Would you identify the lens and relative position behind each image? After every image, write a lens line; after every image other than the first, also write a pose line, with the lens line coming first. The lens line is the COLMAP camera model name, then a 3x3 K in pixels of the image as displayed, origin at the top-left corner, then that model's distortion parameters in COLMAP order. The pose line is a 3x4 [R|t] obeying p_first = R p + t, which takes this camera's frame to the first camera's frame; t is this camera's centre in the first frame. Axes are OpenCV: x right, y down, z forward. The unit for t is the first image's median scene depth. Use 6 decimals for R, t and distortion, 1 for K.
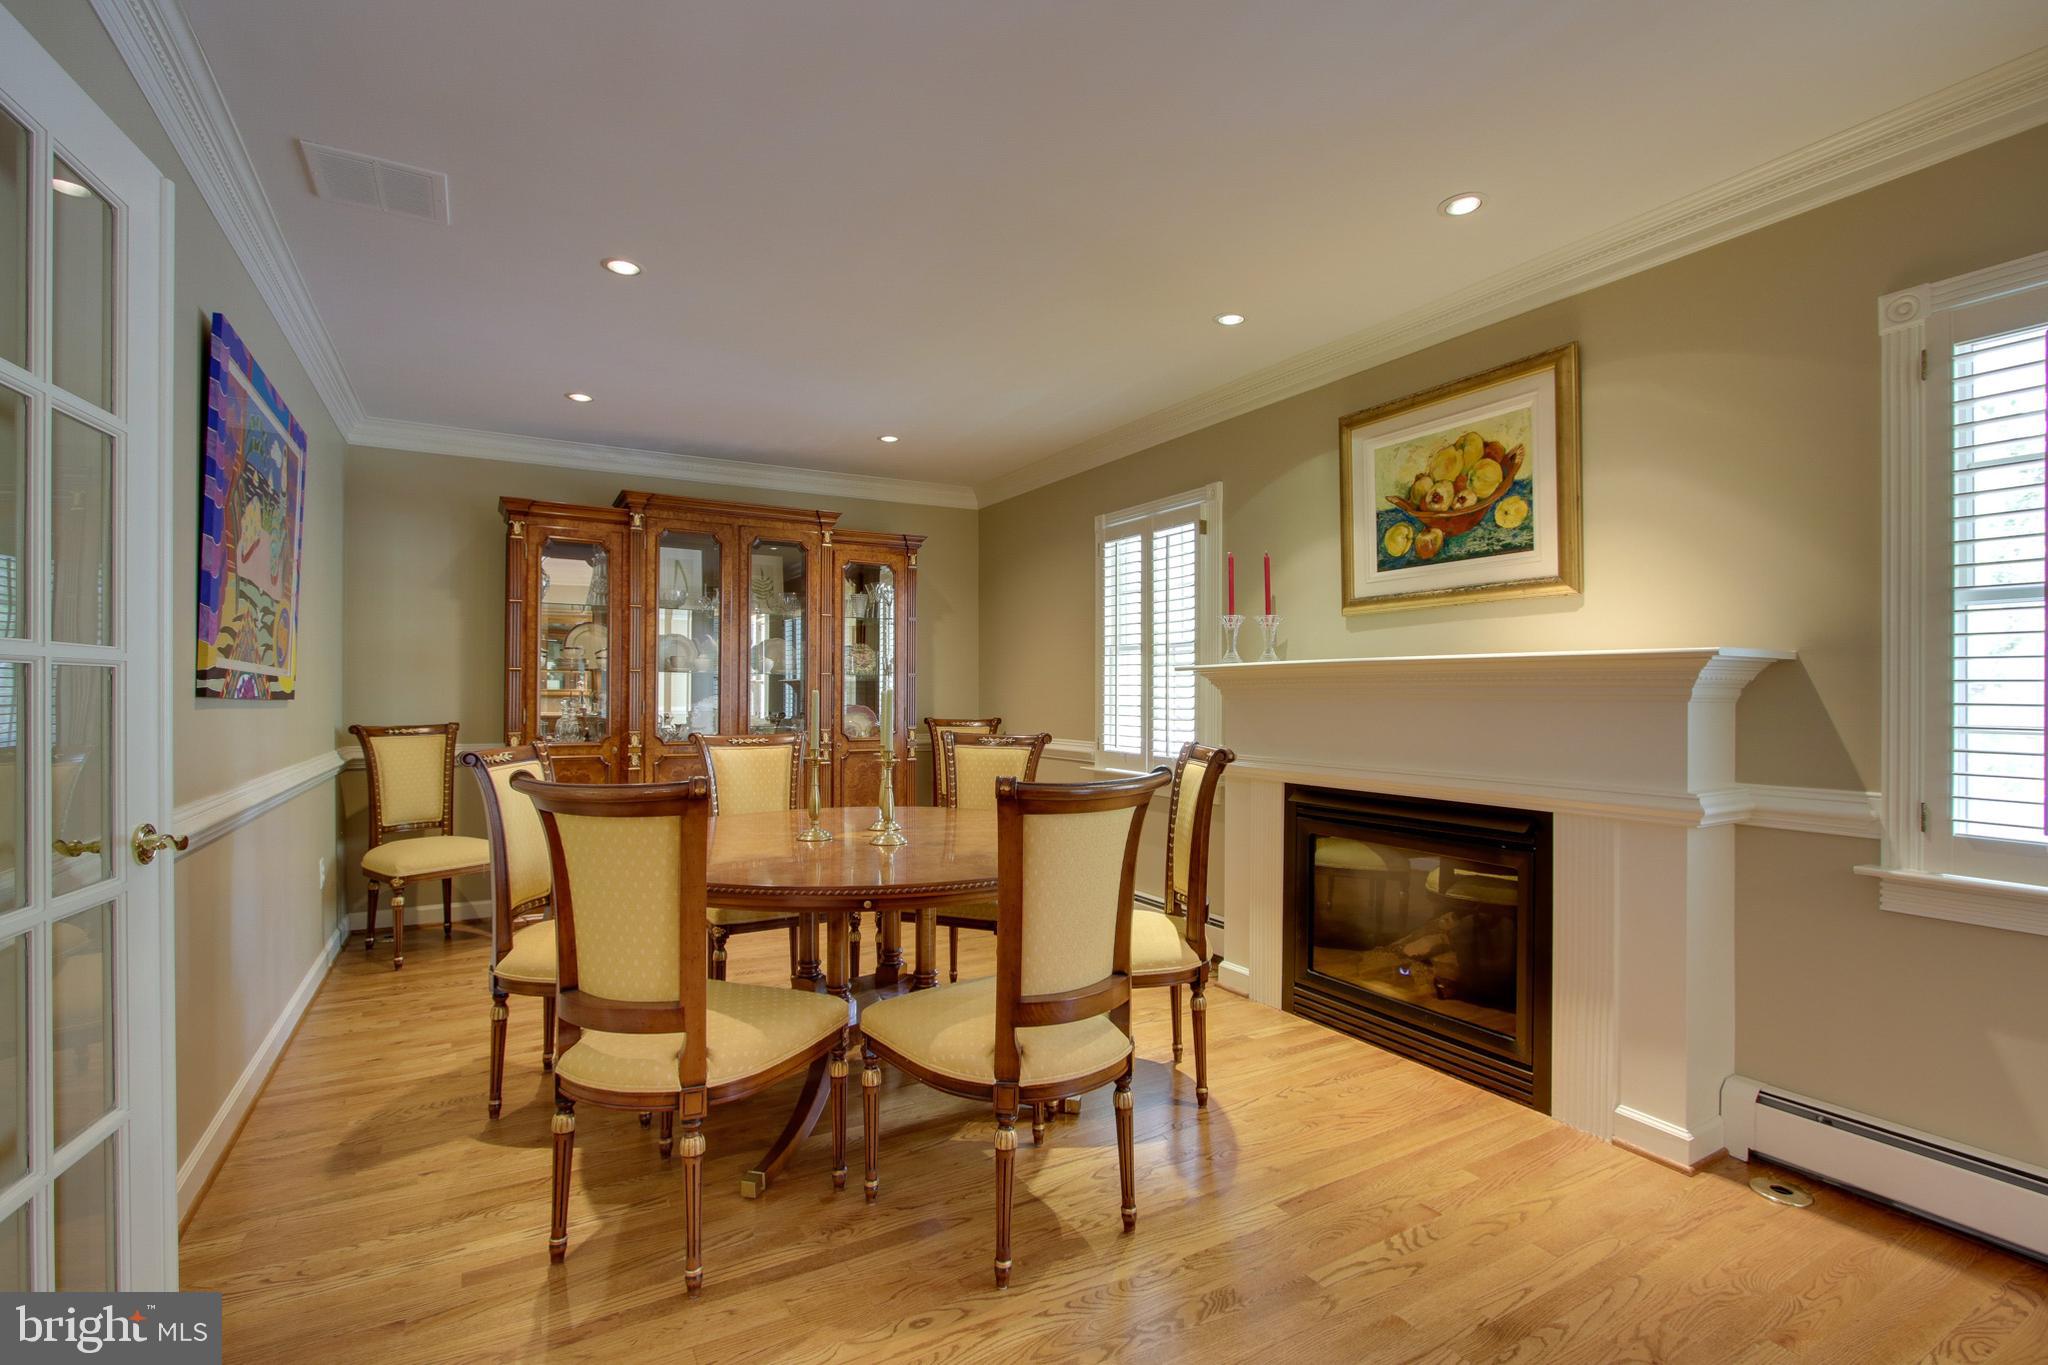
lens RADIAL K [[939.2, 0, 1028.7], [0, 939.2, 687.4], [0, 0, 1]] dist [-0.020310, 0.003496]
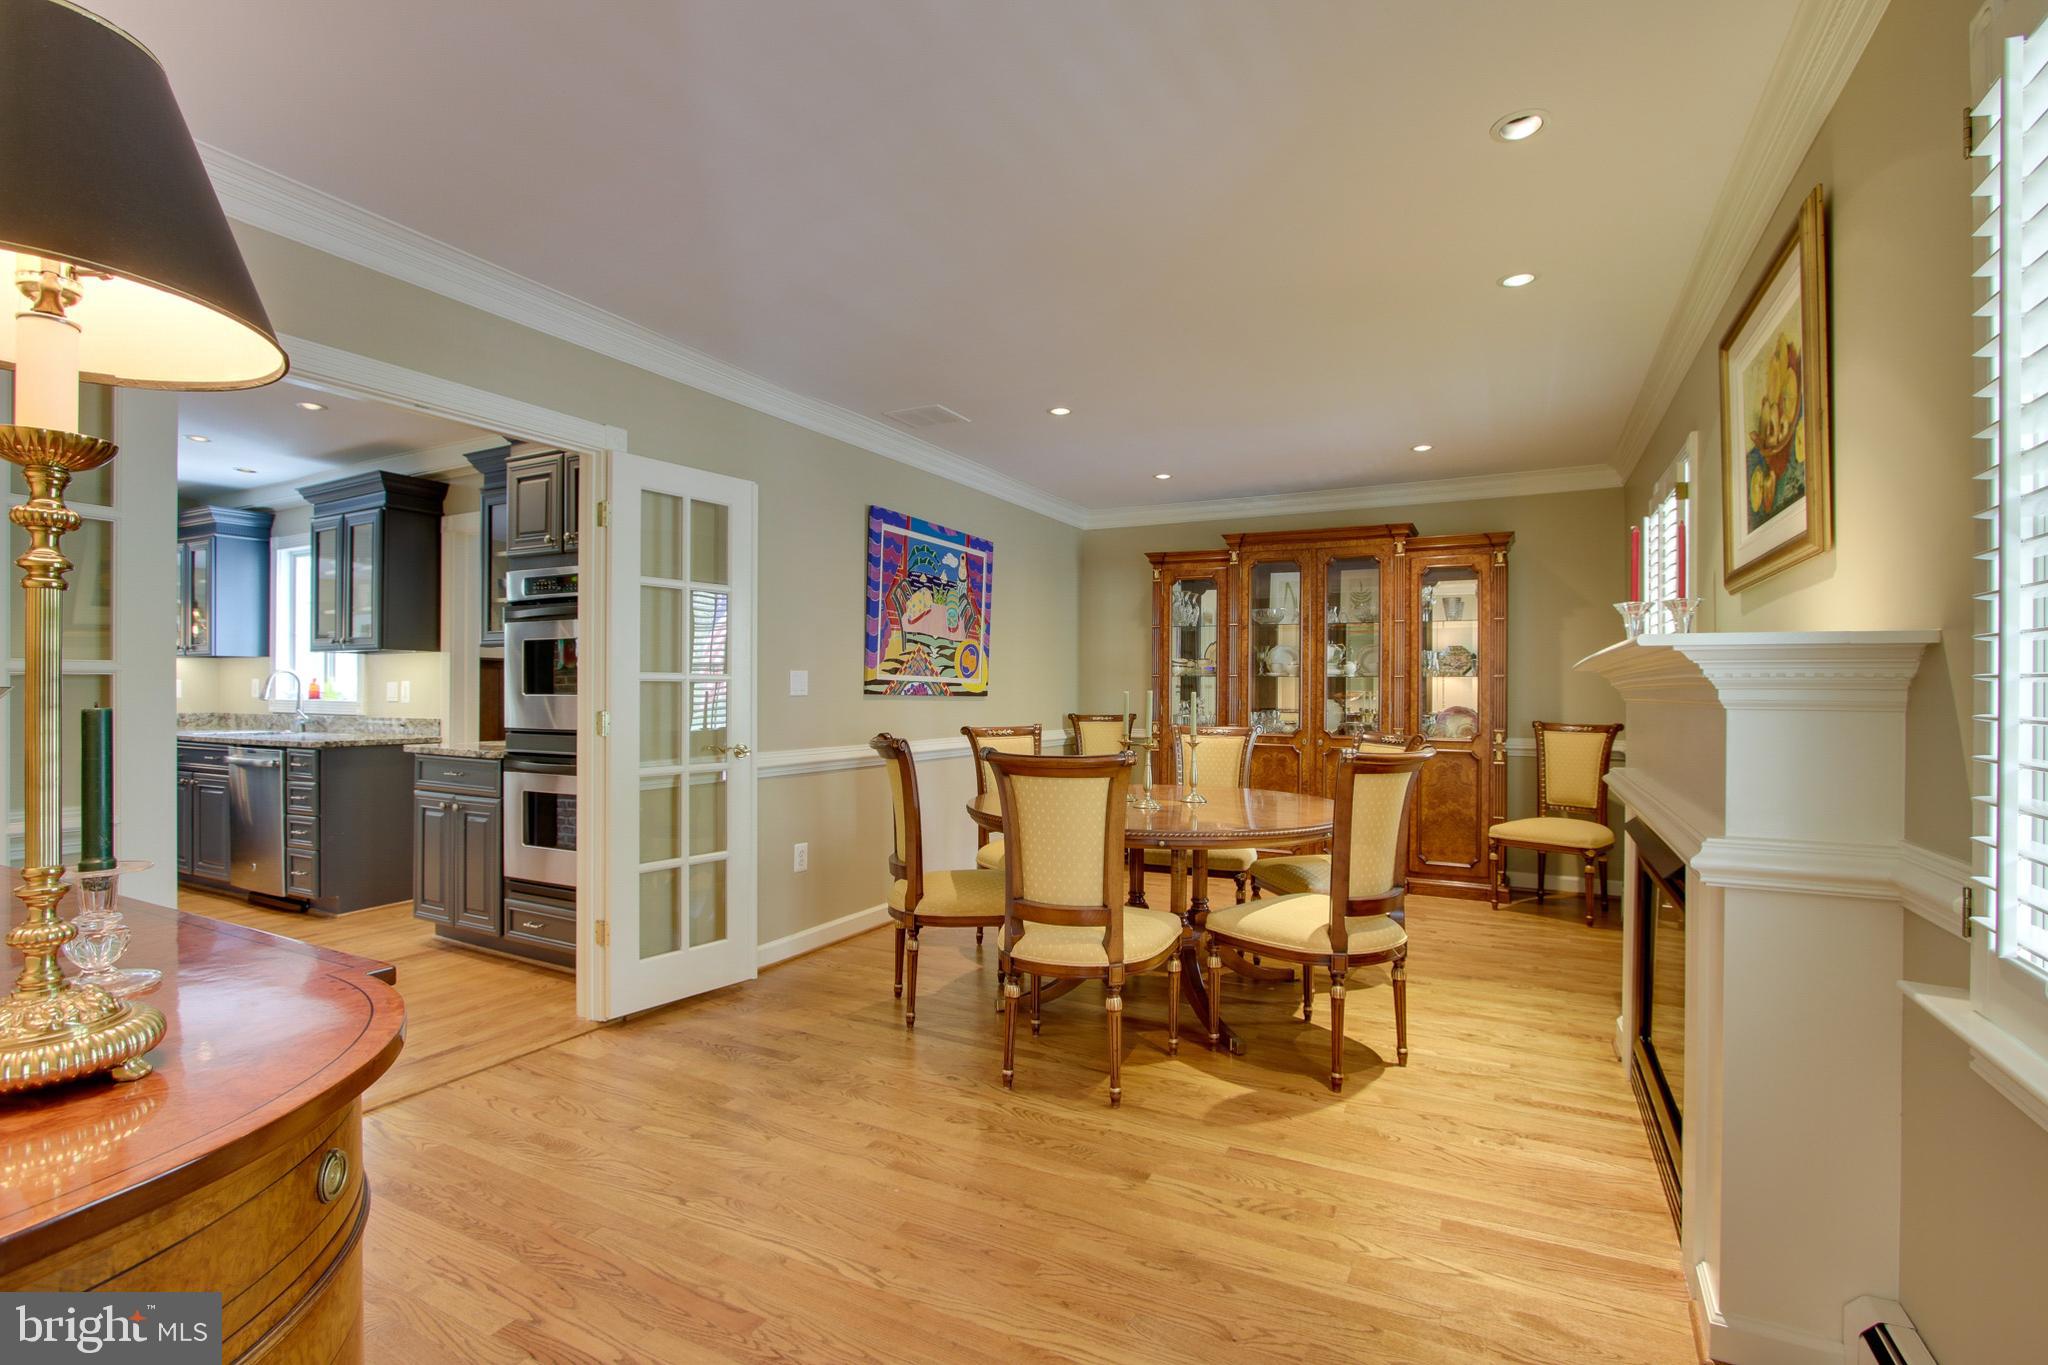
lens RADIAL K [[939.2, 0, 1028.7], [0, 939.2, 687.4], [0, 0, 1]] dist [-0.020310, 0.003496]
pose [[0.539160, -0.001839, -0.842201, 0.761641], [0.000879, 0.999998, -0.001620, -0.000558], [0.842203, 0.000134, 0.539161, 0.128576]]
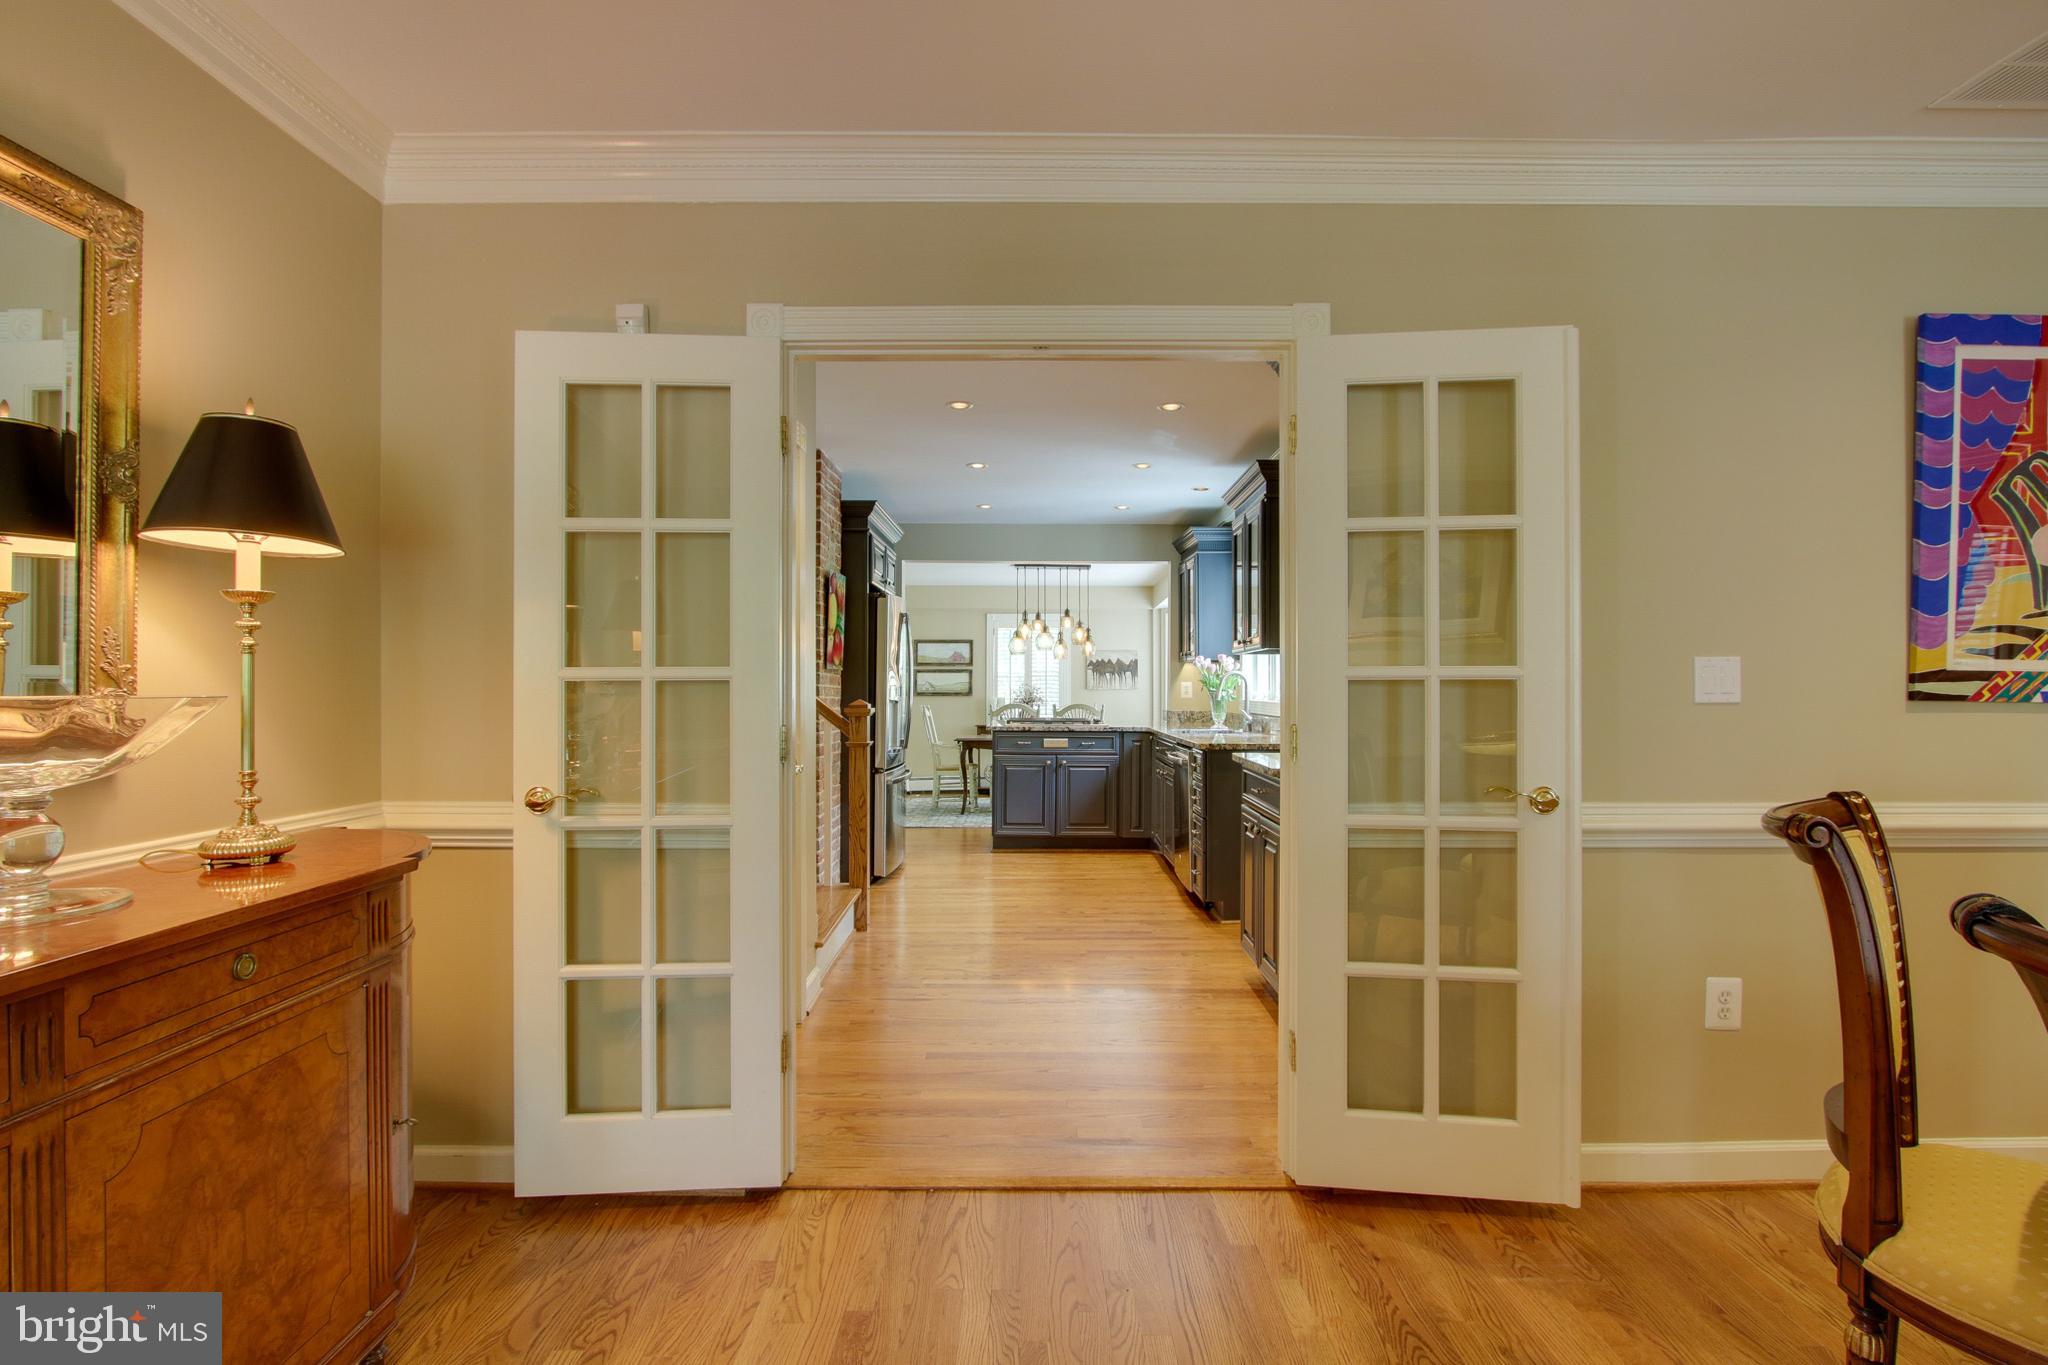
lens RADIAL K [[943.7, 0, 1024.0], [0, 943.7, 682.5], [0, 0, 1]] dist [-0.029116, 0.008089]
pose [[-0.497609, -0.005397, -0.867385, 0.338843], [0.003087, 0.999963, -0.007993, -0.003044], [0.867396, -0.006655, -0.497574, 0.473082]]
